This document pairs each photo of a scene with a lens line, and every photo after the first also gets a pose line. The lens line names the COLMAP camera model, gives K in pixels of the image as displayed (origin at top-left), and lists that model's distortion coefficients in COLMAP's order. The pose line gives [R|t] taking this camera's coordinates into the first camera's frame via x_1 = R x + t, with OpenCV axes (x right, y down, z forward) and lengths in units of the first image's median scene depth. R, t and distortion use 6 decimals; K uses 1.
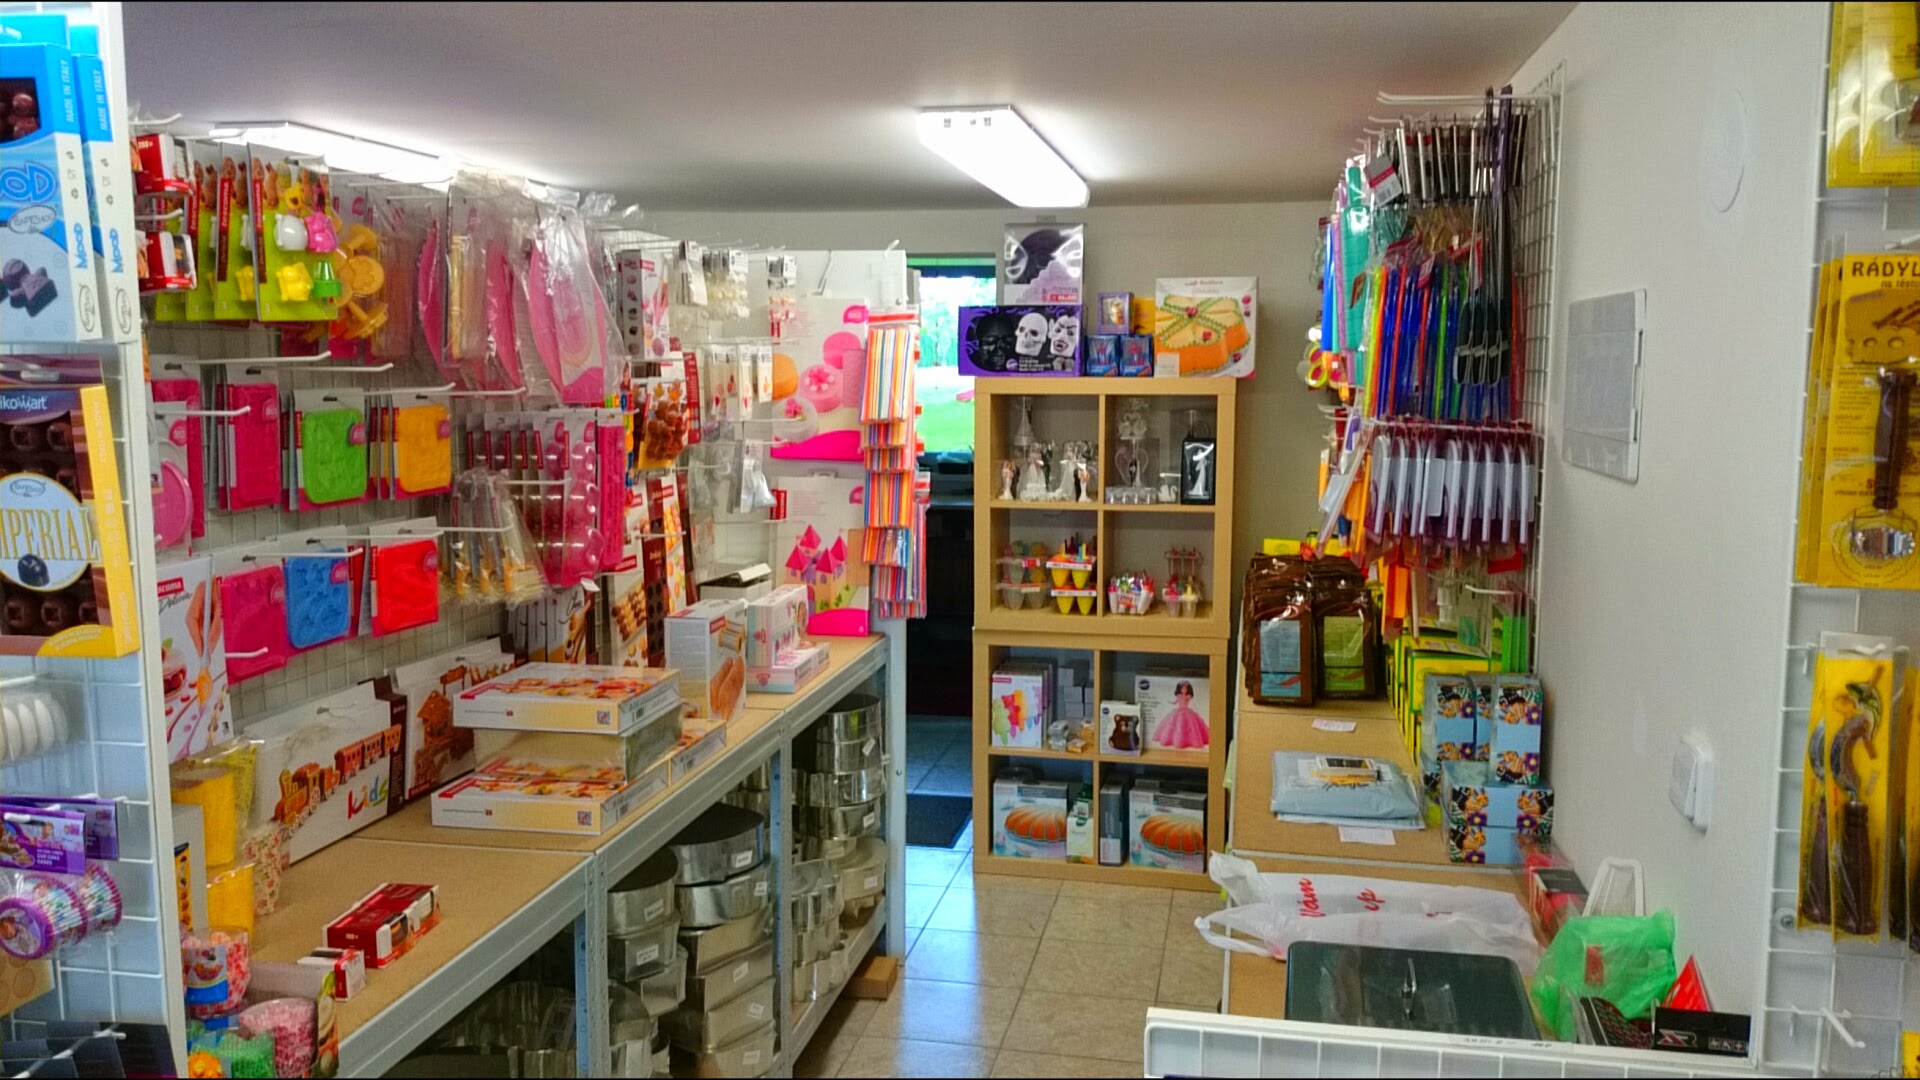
lens RADIAL K [[1555.4, 0, 960.0], [0, 1555.4, 540.0], [0, 0, 1]] dist [-0.010108, -0.005487]
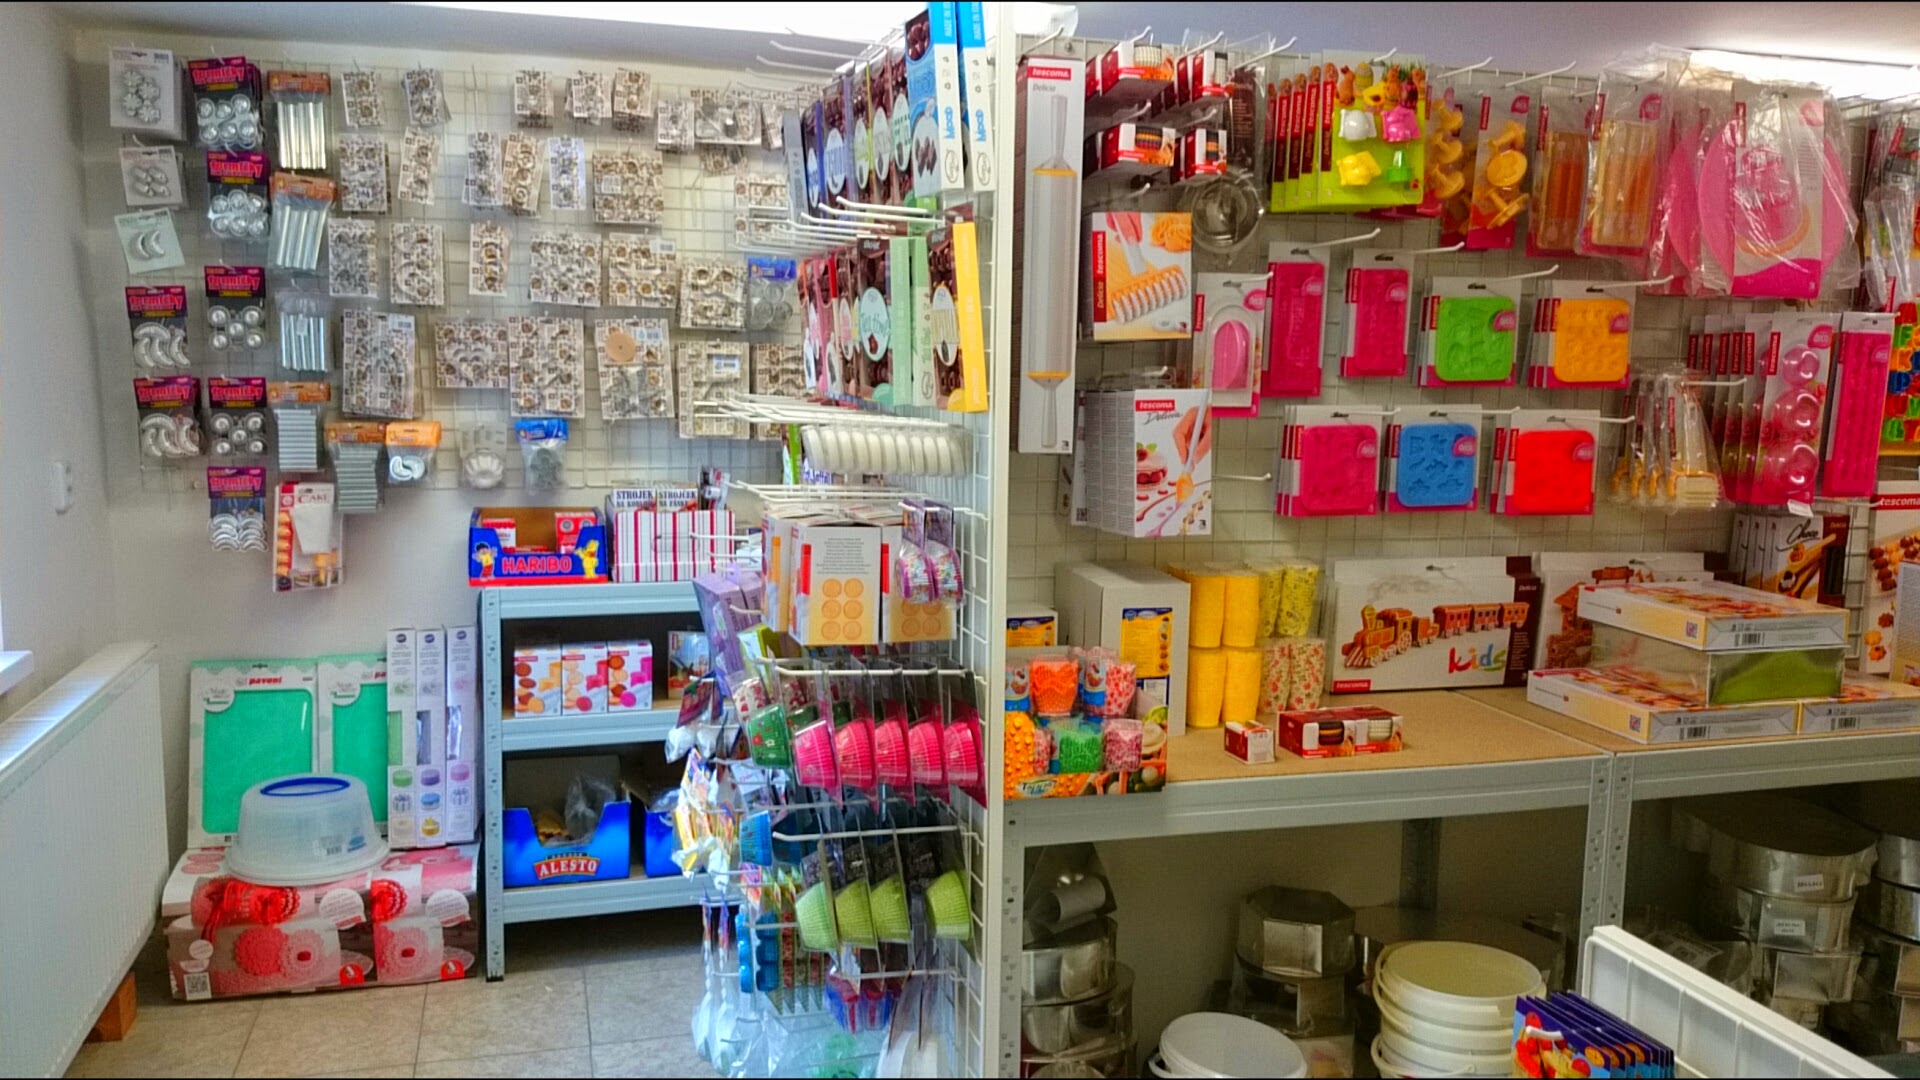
lens RADIAL K [[1501.1, 0, 960.0], [0, 1501.1, 540.0], [0, 0, 1]] dist [0.295350, -0.768828]
pose [[0.459471, 0.122524, -0.879701, 0.415913], [-0.122922, 0.989680, 0.073640, 0.052103], [0.879646, 0.074299, 0.469790, 0.188088]]
